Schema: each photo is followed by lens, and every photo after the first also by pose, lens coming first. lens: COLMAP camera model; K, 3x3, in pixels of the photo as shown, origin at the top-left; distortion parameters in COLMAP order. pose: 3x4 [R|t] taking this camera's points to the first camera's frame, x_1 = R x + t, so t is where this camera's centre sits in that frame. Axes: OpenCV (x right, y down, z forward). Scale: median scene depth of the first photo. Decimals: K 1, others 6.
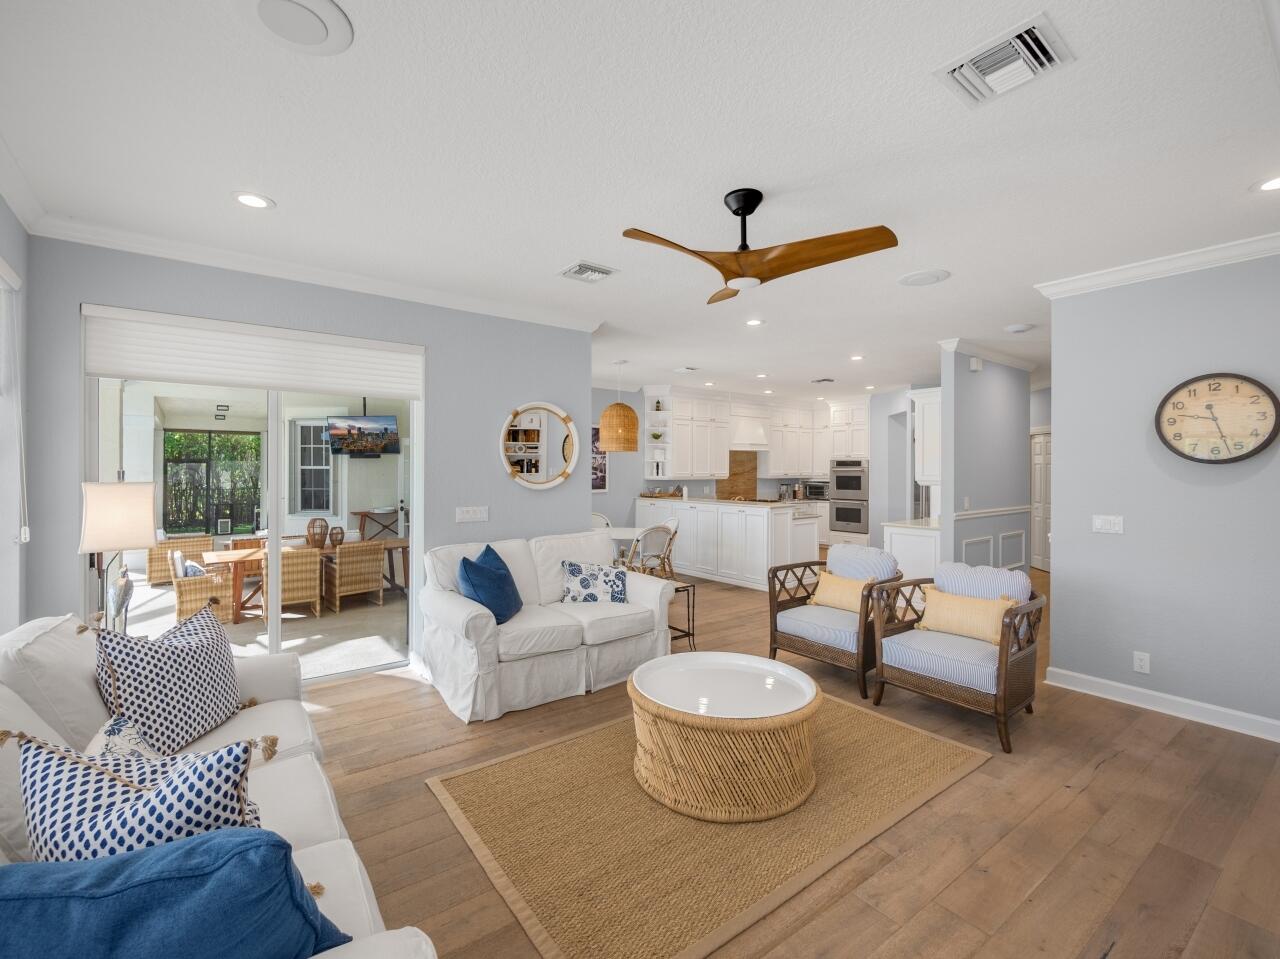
lens RADIAL K [[557.3, 0, 631.1], [0, 557.3, 471.7], [0, 0, 1]] dist [-0.006055, 0.000183]
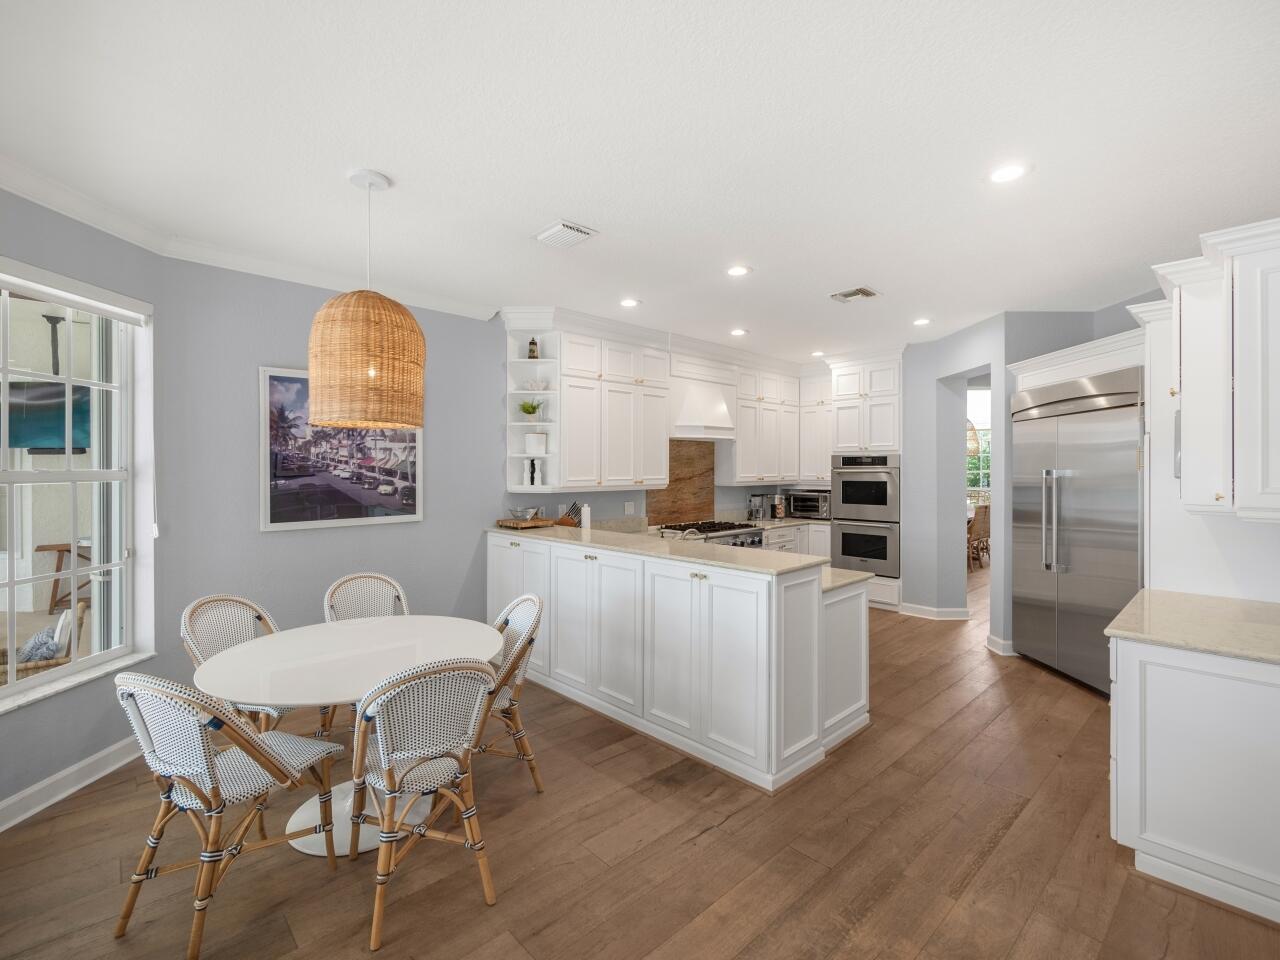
lens RADIAL K [[557.3, 0, 631.1], [0, 557.3, 472.2], [0, 0, 1]] dist [-0.006055, 0.000183]
pose [[0.994319, -0.004587, 0.106347, 0.078774], [0.004519, 0.999989, 0.000884, -0.004304], [-0.106350, -0.000398, 0.994329, 0.449262]]
